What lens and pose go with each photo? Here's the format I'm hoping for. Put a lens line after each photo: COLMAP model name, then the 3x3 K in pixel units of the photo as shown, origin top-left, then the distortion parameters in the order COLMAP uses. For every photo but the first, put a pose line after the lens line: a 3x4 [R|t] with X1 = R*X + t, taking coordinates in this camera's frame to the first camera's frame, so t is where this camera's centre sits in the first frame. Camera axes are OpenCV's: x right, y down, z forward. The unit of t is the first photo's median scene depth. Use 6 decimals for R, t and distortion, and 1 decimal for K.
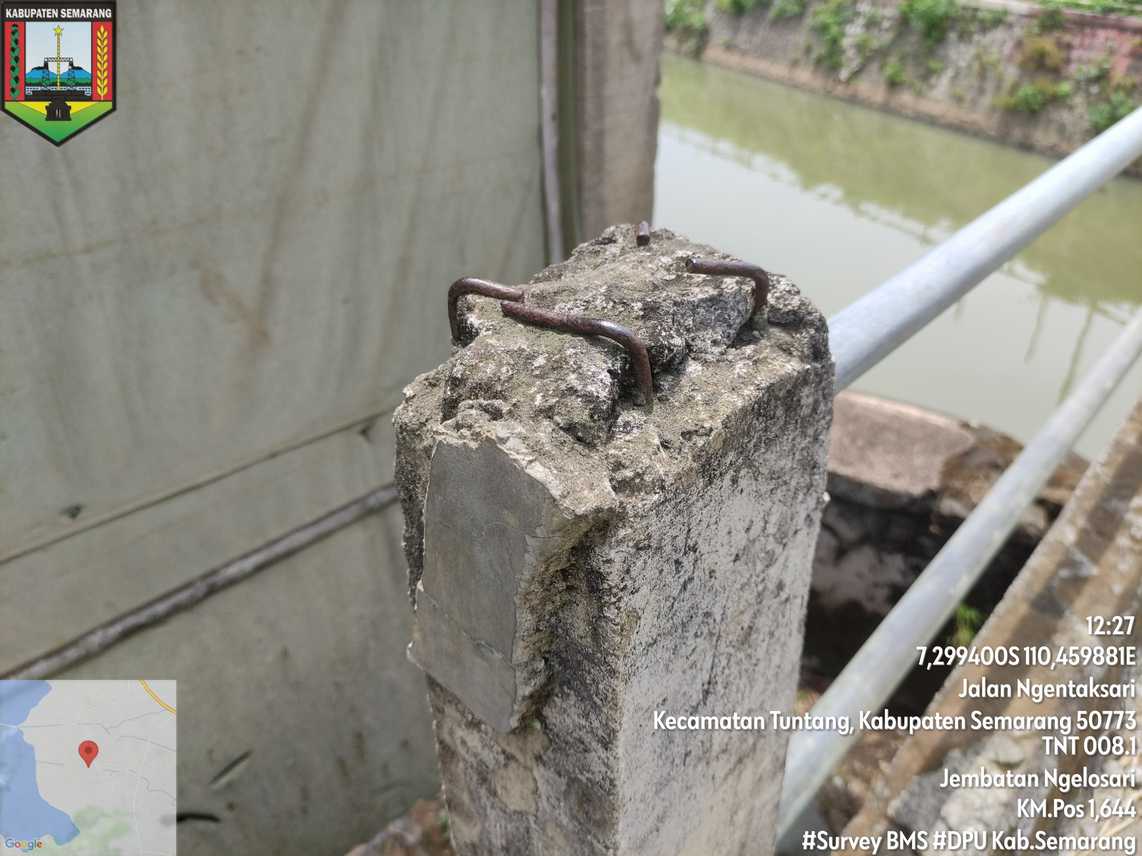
lens RADIAL K [[842.5, 0, 572.2], [0, 842.5, 446.0], [0, 0, 1]] dist [0.058815, -0.059162]
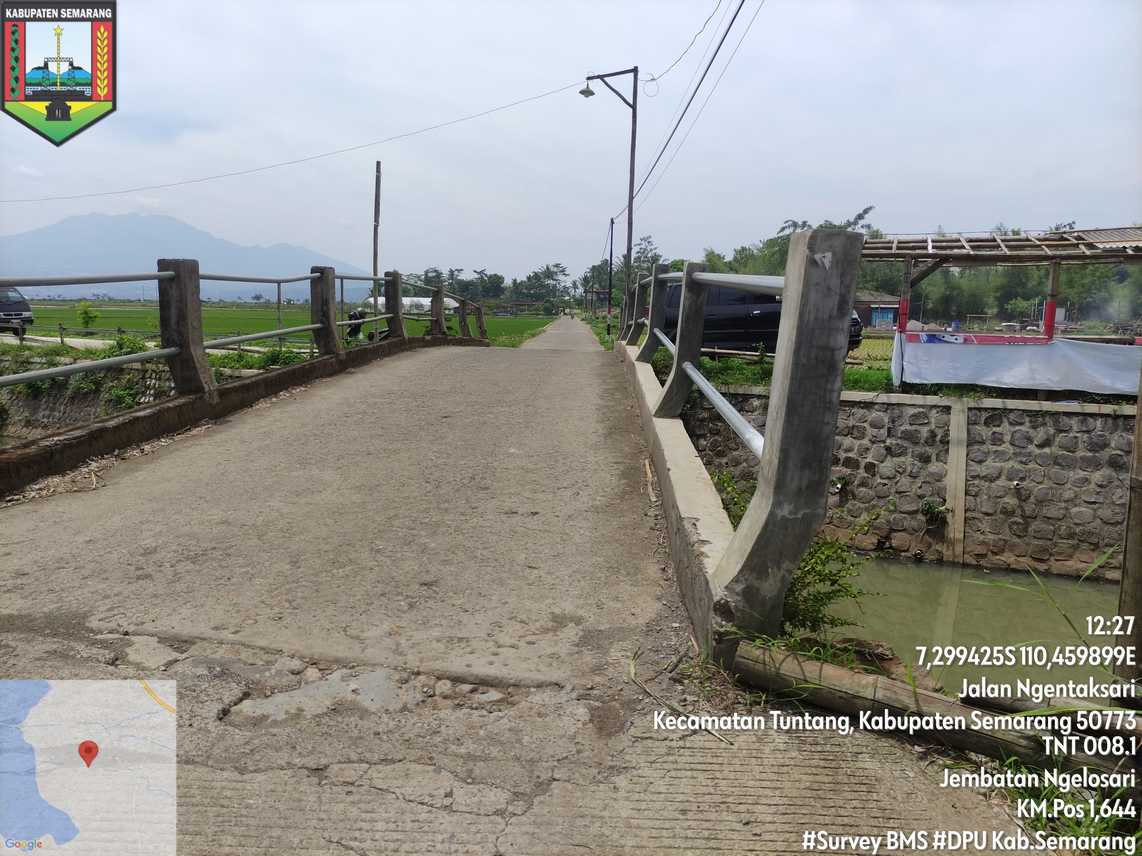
lens RADIAL K [[842.5, 0, 570.8], [0, 842.5, 425.0], [0, 0, 1]] dist [0.058815, -0.059162]
pose [[0.762209, -0.068818, 0.643663, 0.019521], [0.341015, 0.887858, -0.308895, 0.126015], [-0.550224, 0.454941, 0.700202, -0.155457]]
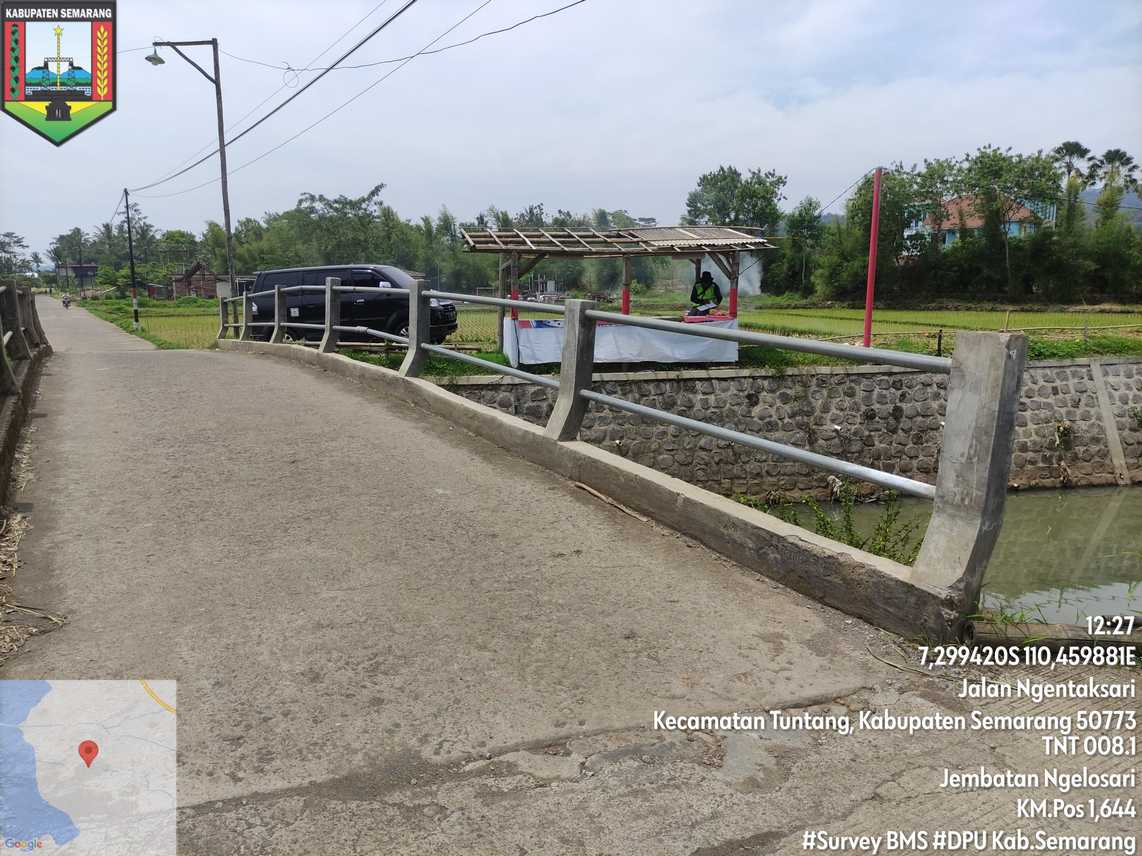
lens RADIAL K [[842.5, 0, 569.0], [0, 842.5, 425.1], [0, 0, 1]] dist [0.058815, -0.059162]
pose [[0.303379, -0.152827, 0.940535, -0.063274], [0.533489, 0.845092, -0.034763, 0.056587], [-0.789526, 0.512311, 0.337914, -0.088031]]
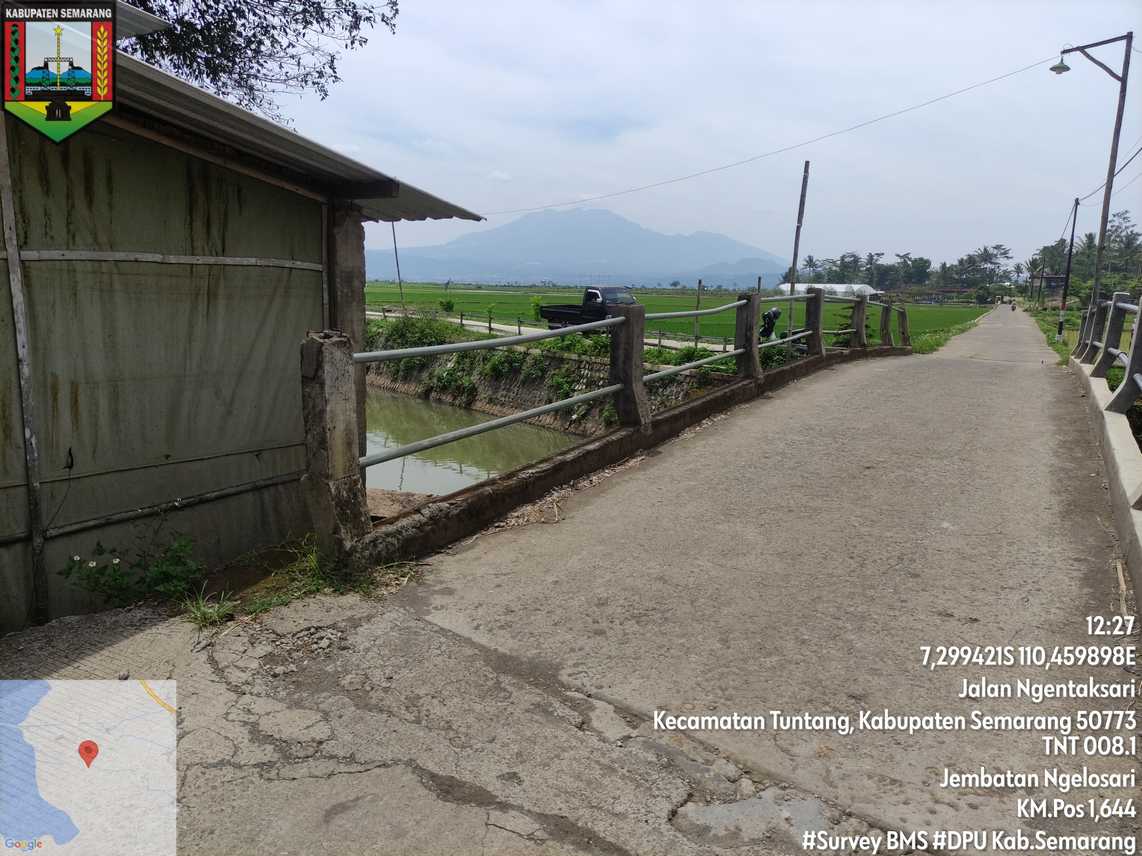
lens RADIAL K [[842.5, 0, 568.0], [0, 842.5, 427.5], [0, 0, 1]] dist [0.058815, -0.059162]
pose [[0.973268, -0.007823, 0.229538, 0.010980], [0.100870, 0.912433, -0.396599, 0.105984], [-0.206336, 0.409151, 0.888831, -0.166363]]
